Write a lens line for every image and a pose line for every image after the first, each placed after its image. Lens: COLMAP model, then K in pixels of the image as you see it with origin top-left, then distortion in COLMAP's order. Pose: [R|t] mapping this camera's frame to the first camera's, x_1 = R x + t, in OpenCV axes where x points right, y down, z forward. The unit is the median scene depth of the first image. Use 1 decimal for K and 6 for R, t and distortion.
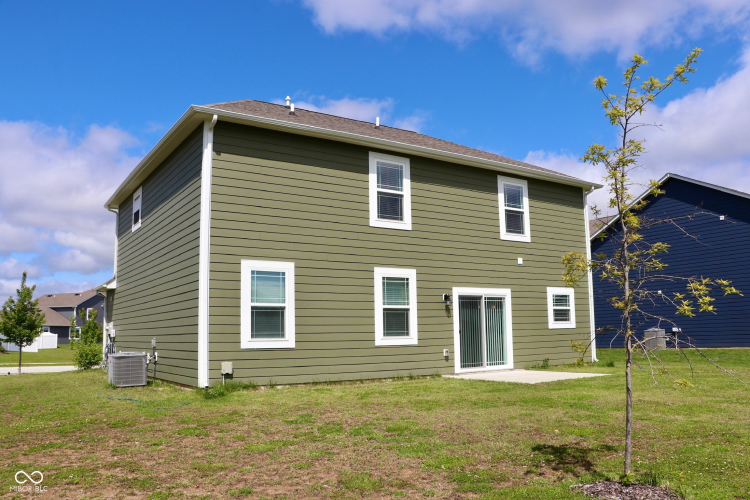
lens RADIAL K [[614.0, 0, 377.8], [0, 614.0, 262.2], [0, 0, 1]] dist [-0.183039, 0.160466]
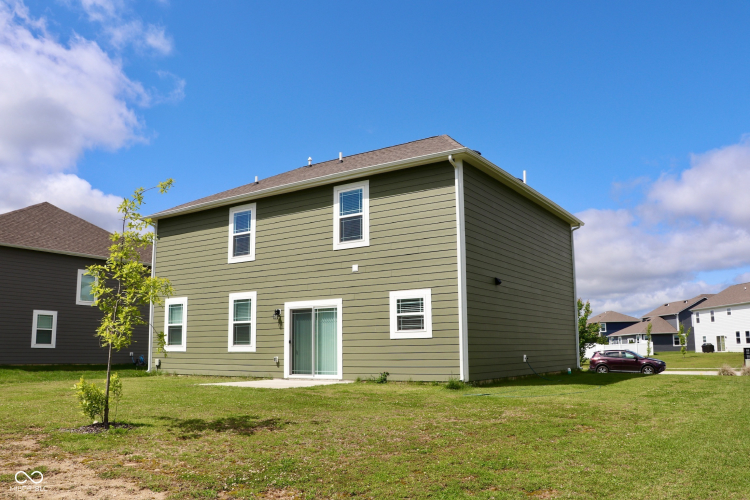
lens RADIAL K [[614.0, 0, 377.8], [0, 614.0, 262.2], [0, 0, 1]] dist [-0.183039, 0.160466]
pose [[0.383904, -0.120826, -0.915434, 1.232283], [0.110930, 0.990257, -0.084181, 0.080566], [0.916685, -0.069232, 0.393567, 0.709656]]
